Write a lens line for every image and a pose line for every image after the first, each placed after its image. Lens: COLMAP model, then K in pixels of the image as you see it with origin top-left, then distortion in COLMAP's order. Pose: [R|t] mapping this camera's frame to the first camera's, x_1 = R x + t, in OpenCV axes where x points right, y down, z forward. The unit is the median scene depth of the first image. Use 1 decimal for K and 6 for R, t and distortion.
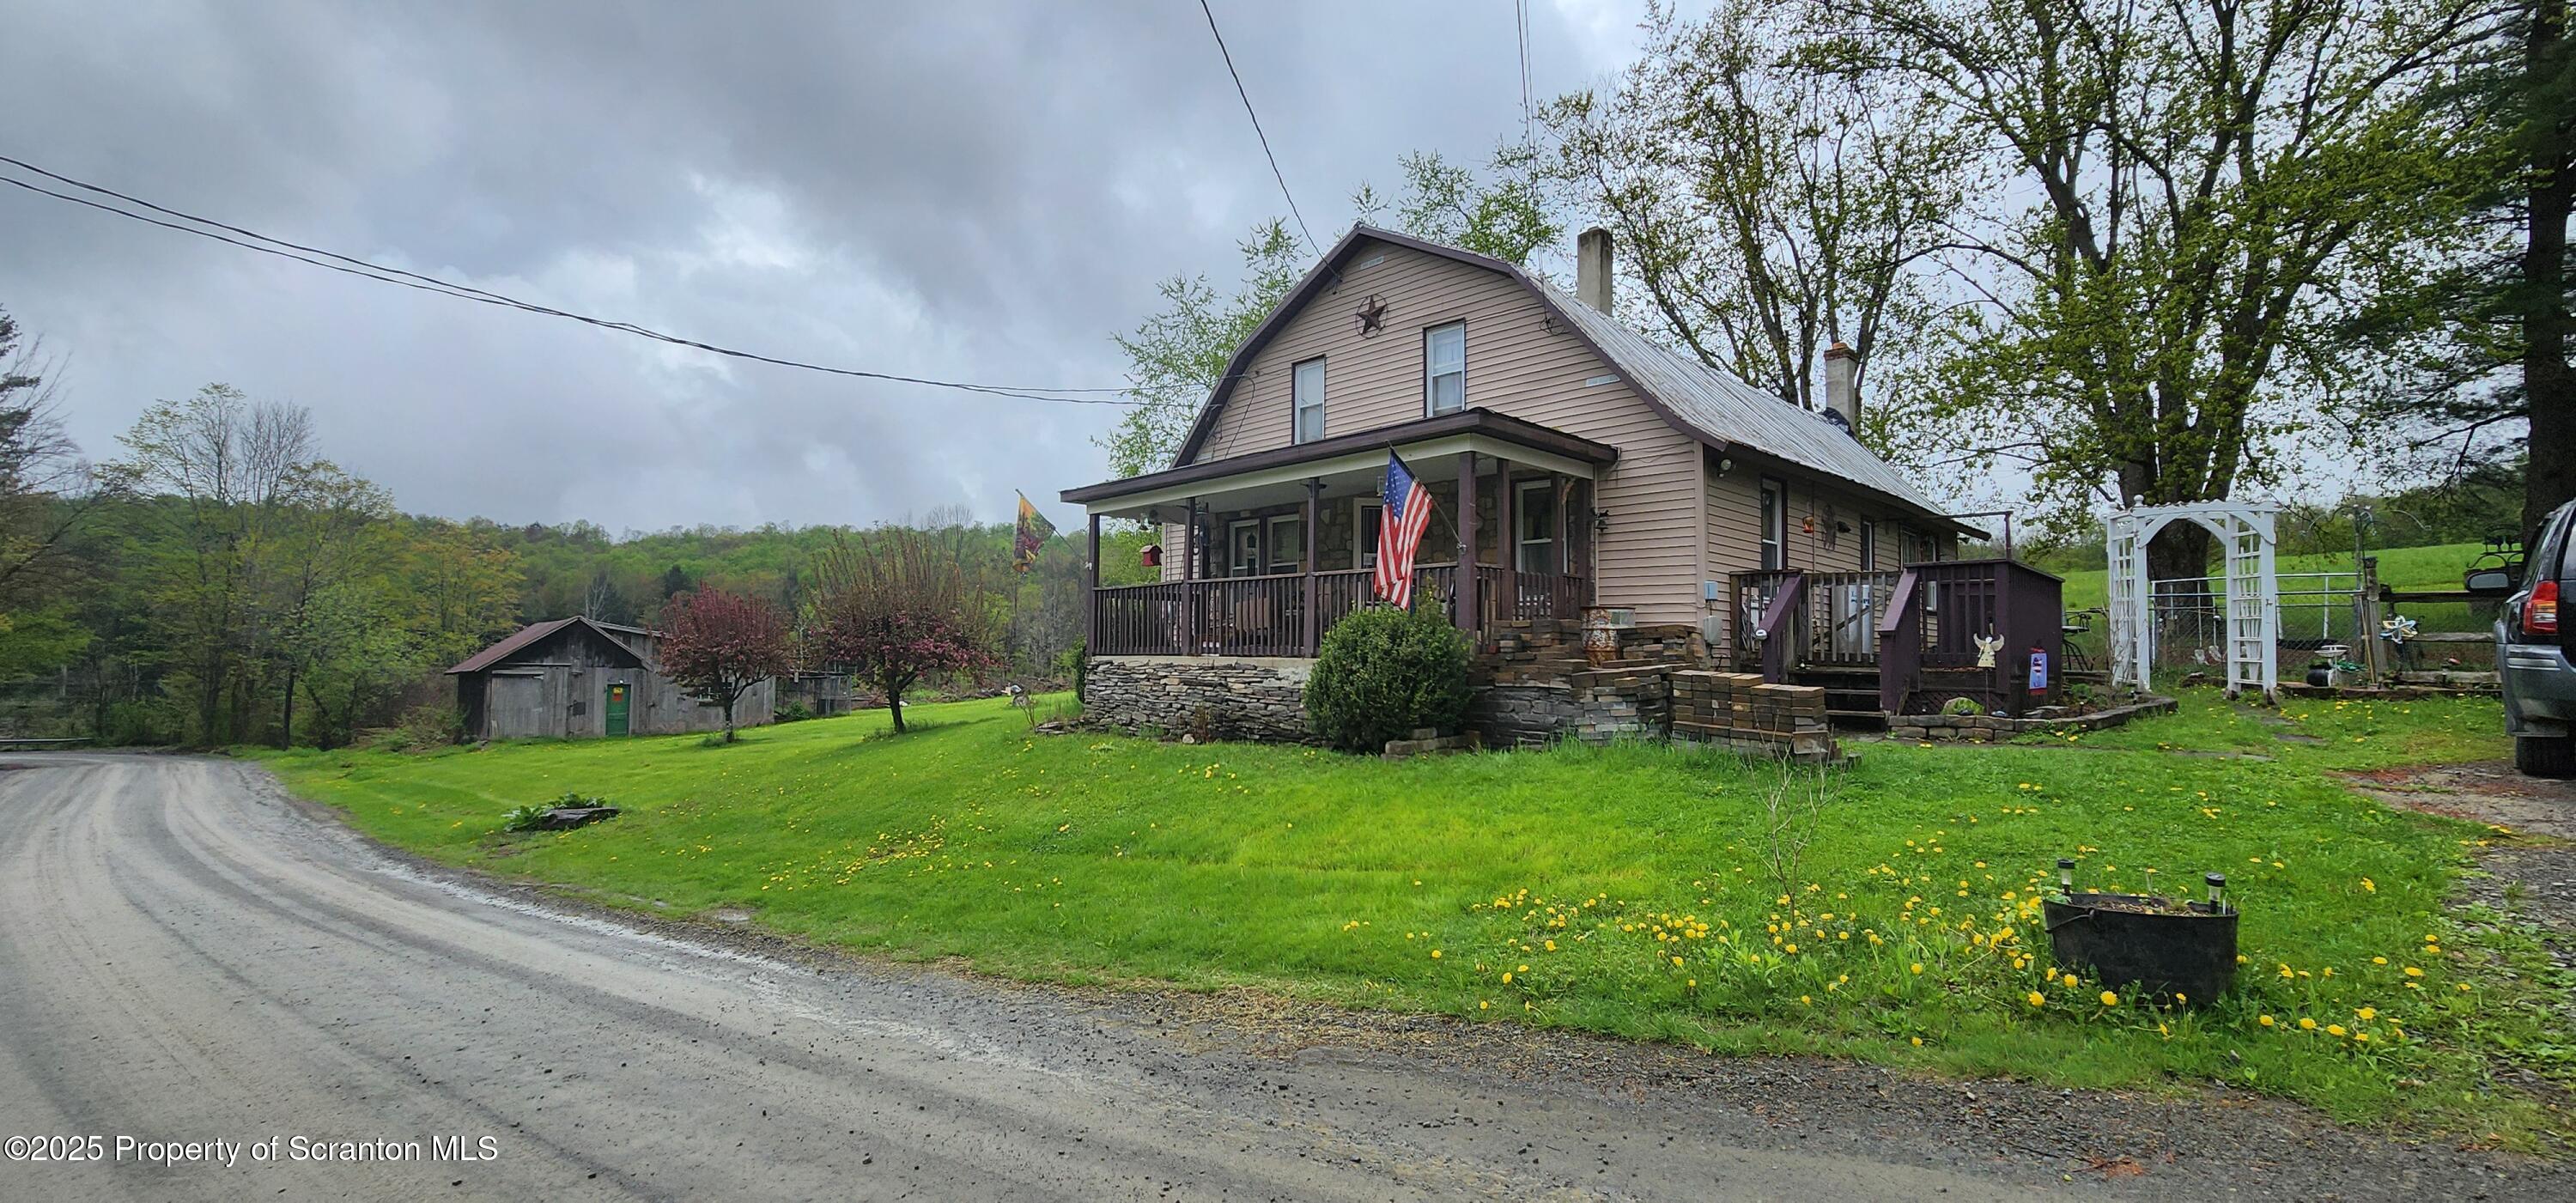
lens RADIAL K [[1059.4, 0, 1286.5], [0, 1059.4, 608.4], [0, 0, 1]] dist [-0.000978, 0.001119]
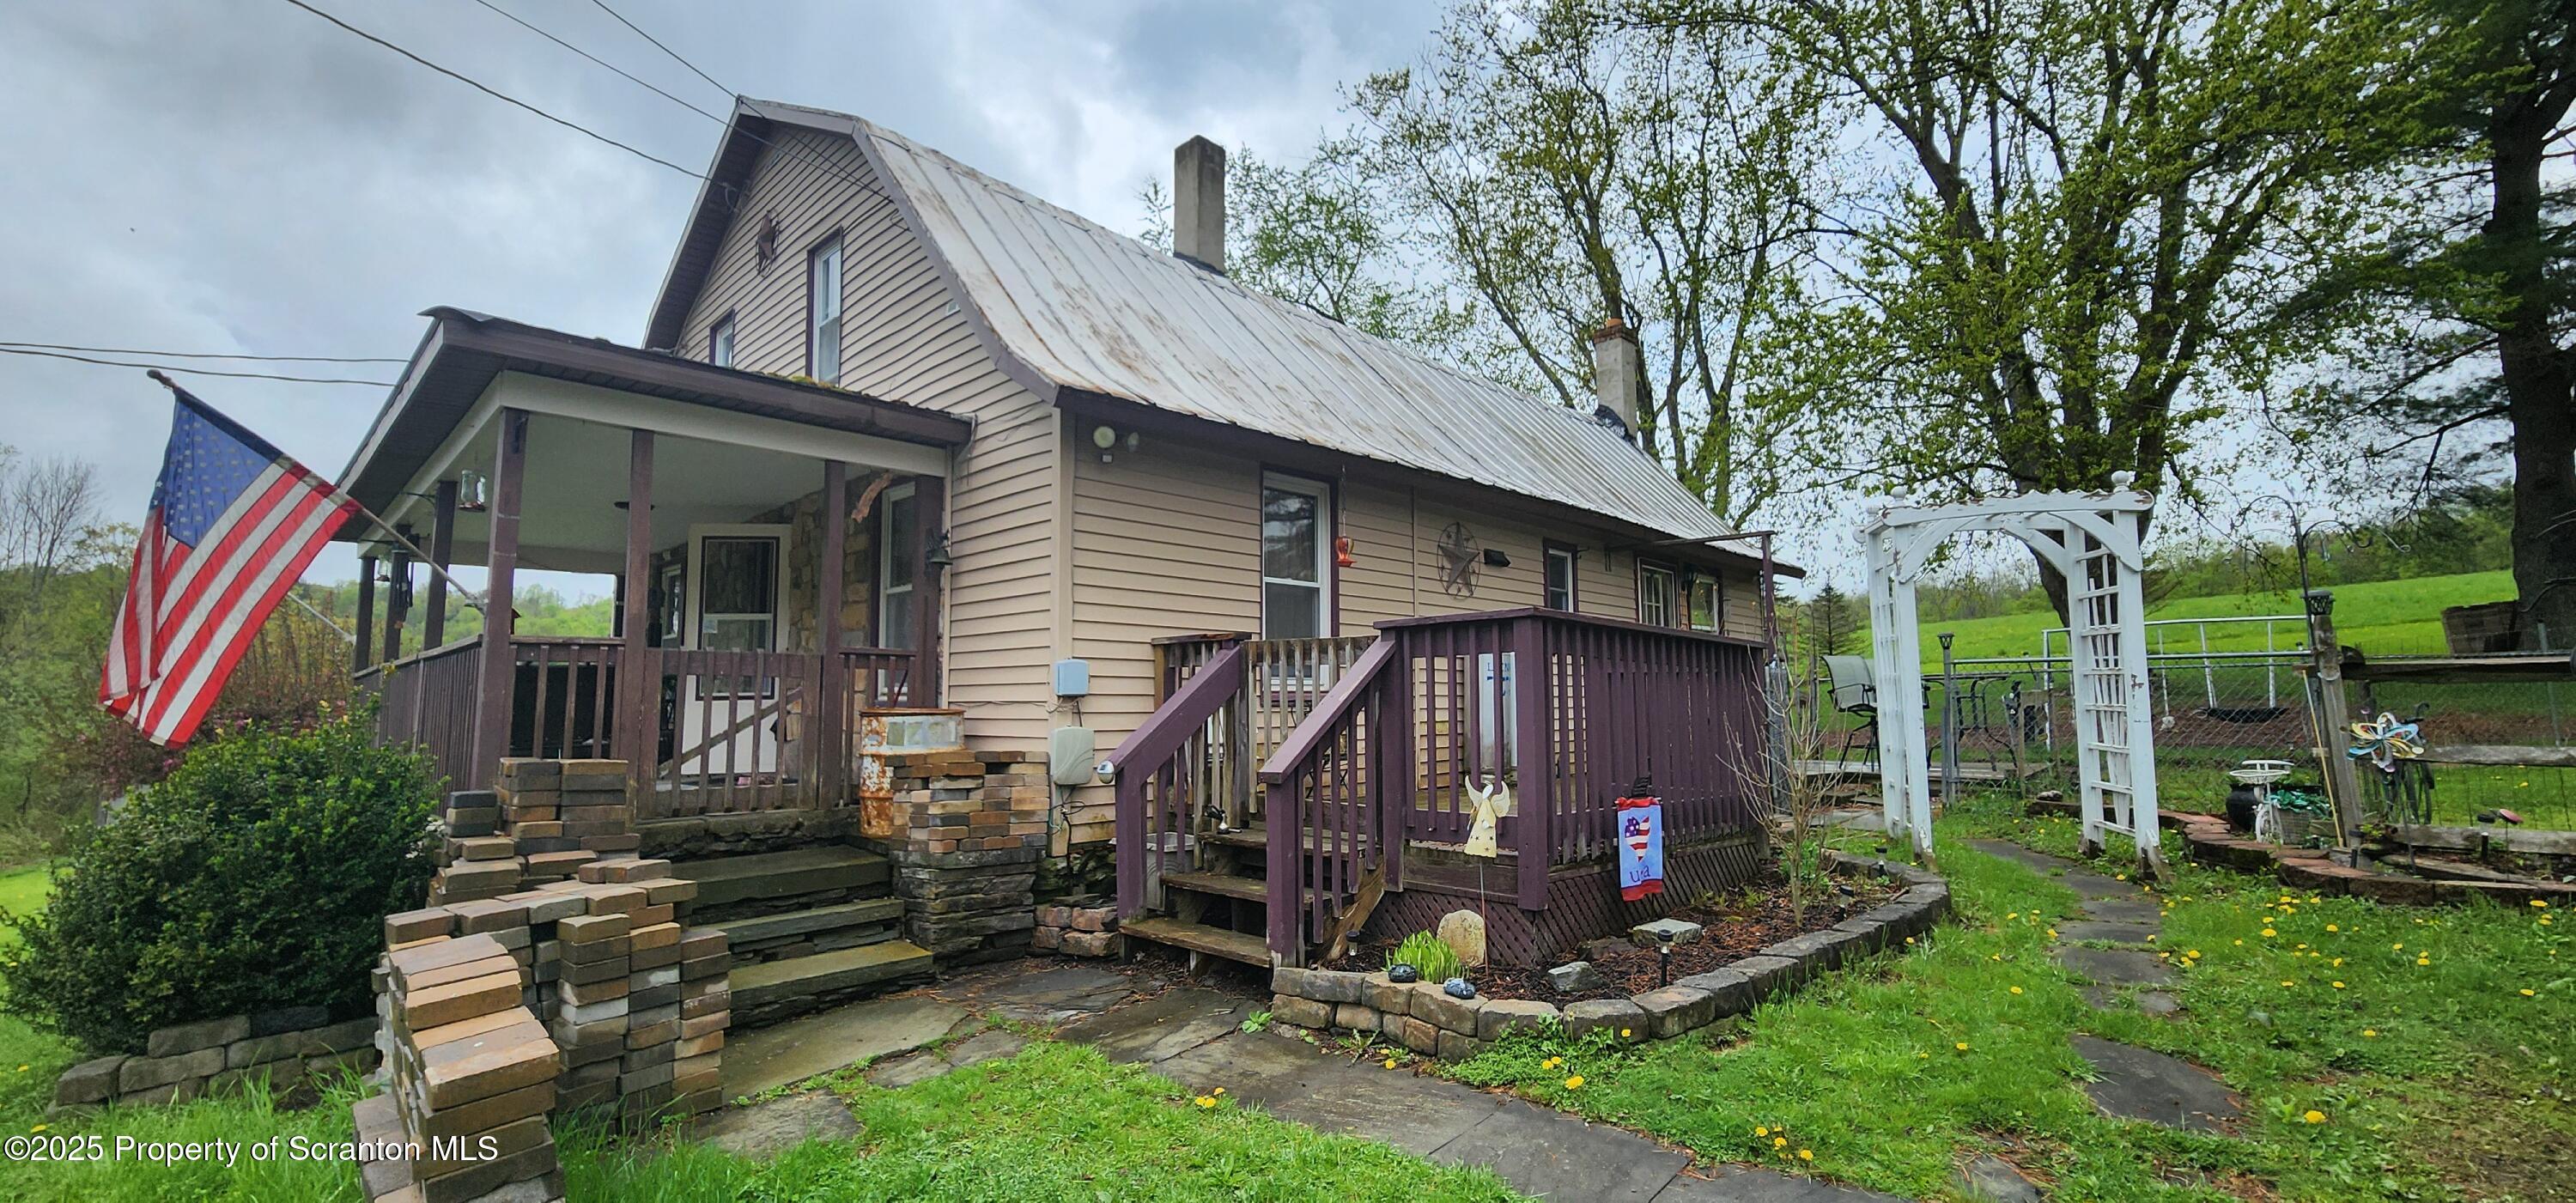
lens RADIAL K [[1059.4, 0, 1290.5], [0, 1059.4, 610.0], [0, 0, 1]] dist [-0.000978, 0.001119]
pose [[0.999661, -0.016103, 0.020439, 0.232409], [0.017088, 0.998656, -0.048933, -0.010709], [-0.019623, 0.049266, 0.998593, 0.225105]]
